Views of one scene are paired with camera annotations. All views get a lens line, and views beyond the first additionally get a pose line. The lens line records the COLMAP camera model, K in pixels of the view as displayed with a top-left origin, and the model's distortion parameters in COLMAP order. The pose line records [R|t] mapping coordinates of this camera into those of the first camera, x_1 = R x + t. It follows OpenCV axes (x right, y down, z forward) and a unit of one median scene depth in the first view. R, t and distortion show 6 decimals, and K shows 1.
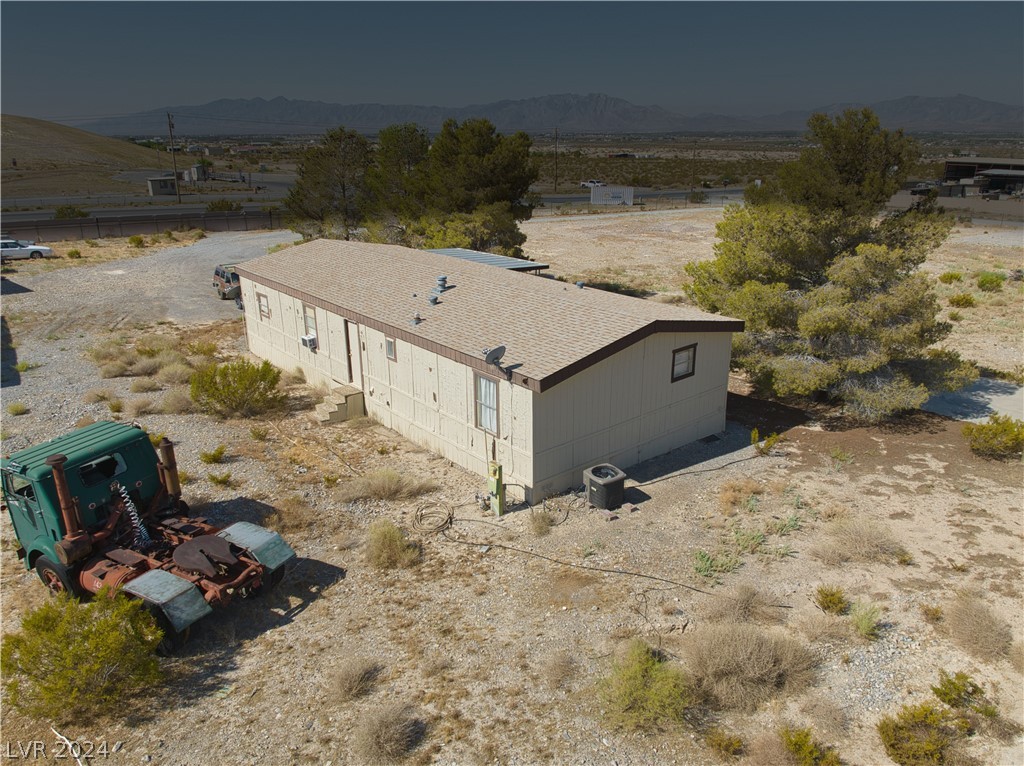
lens RADIAL K [[725.9, 0, 516.4], [0, 725.9, 384.6], [0, 0, 1]] dist [0.023408, -0.052829]
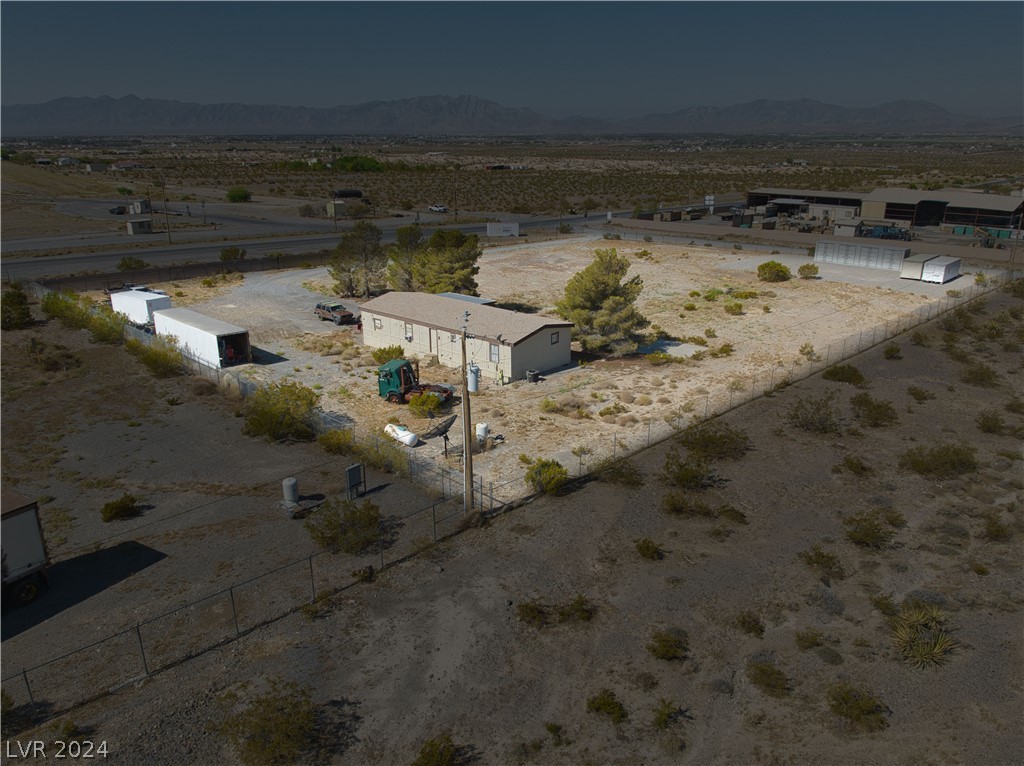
lens RADIAL K [[725.9, 0, 516.4], [0, 725.9, 384.6], [0, 0, 1]] dist [0.023408, -0.052829]
pose [[0.986325, -0.051427, 0.156582, -0.375188], [0.051665, 0.998661, 0.002555, 0.134746], [-0.156504, 0.005570, 0.987662, -1.788689]]
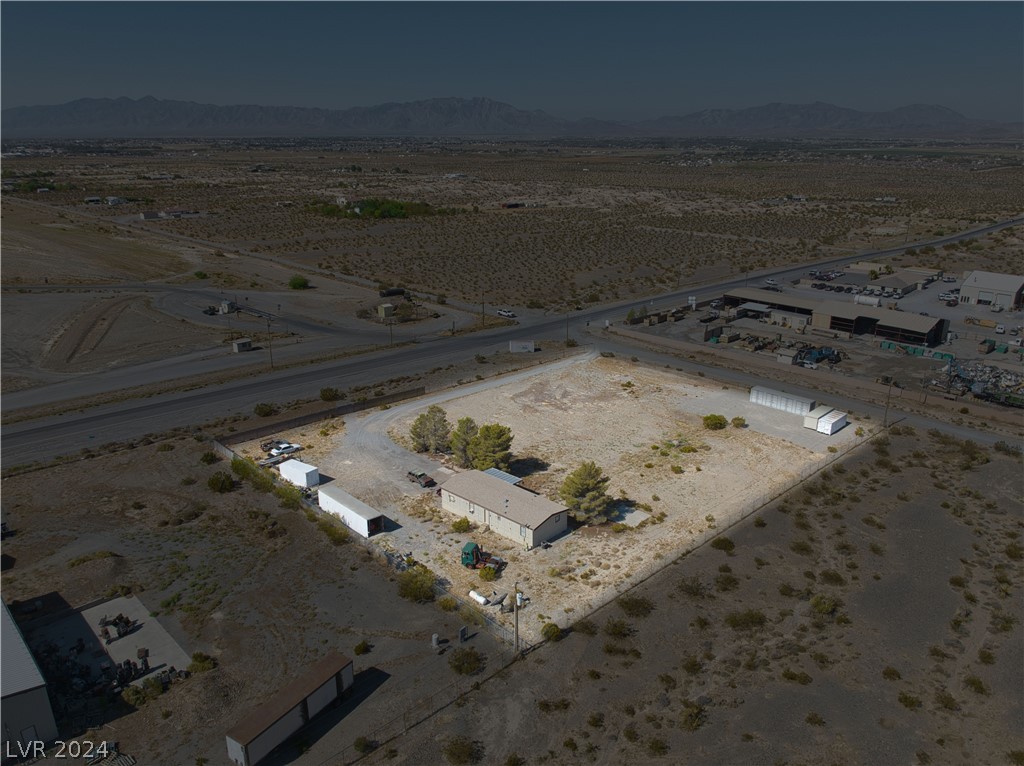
lens RADIAL K [[725.9, 0, 516.4], [0, 725.9, 384.6], [0, 0, 1]] dist [0.023408, -0.052829]
pose [[0.989018, -0.042550, 0.141536, -0.699103], [0.042811, 0.999082, 0.001202, -0.930794], [-0.141457, 0.004871, 0.989932, -3.795600]]
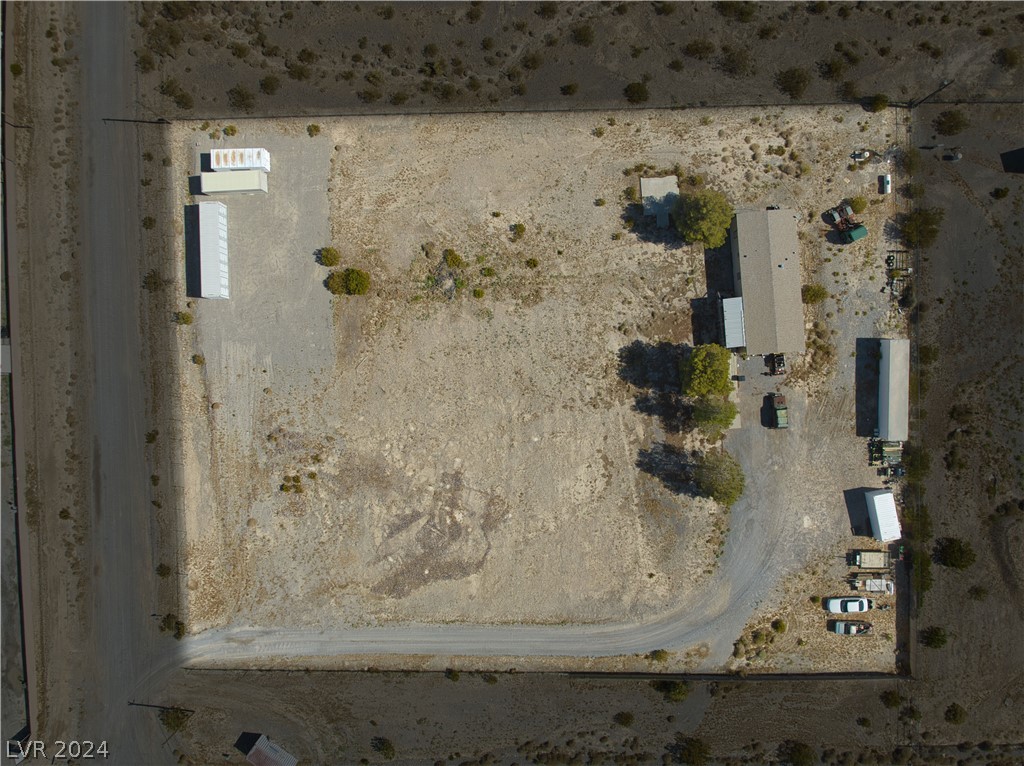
lens RADIAL K [[725.9, 0, 516.4], [0, 725.9, 384.6], [0, 0, 1]] dist [0.023408, -0.052829]
pose [[-0.817658, -0.575660, 0.007069, 0.778453], [0.206240, -0.281431, 0.937156, -4.916848], [-0.537494, 0.767732, 0.348838, 0.937401]]
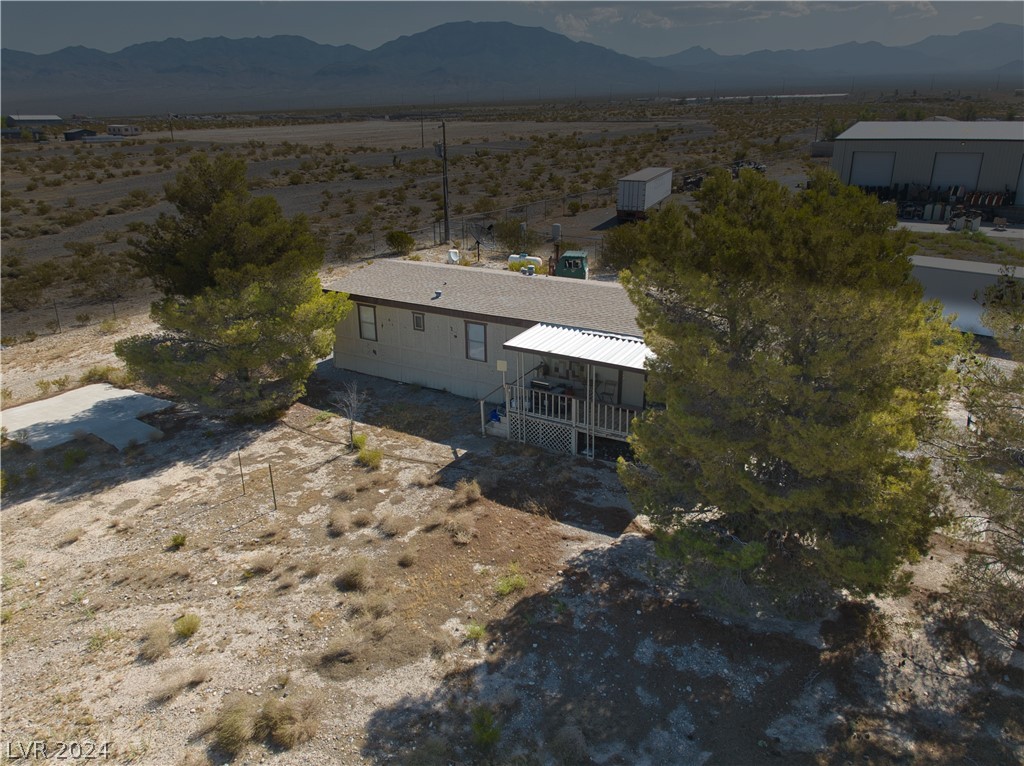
lens RADIAL K [[725.3, 0, 512.0], [0, 725.3, 383.0], [0, 0, 1]] dist [0.038918, -0.054650]
pose [[-0.952052, 0.113278, -0.284193, 0.375689], [-0.090269, 0.783558, 0.614726, -0.883429], [0.292317, 0.610905, -0.735762, 2.291055]]
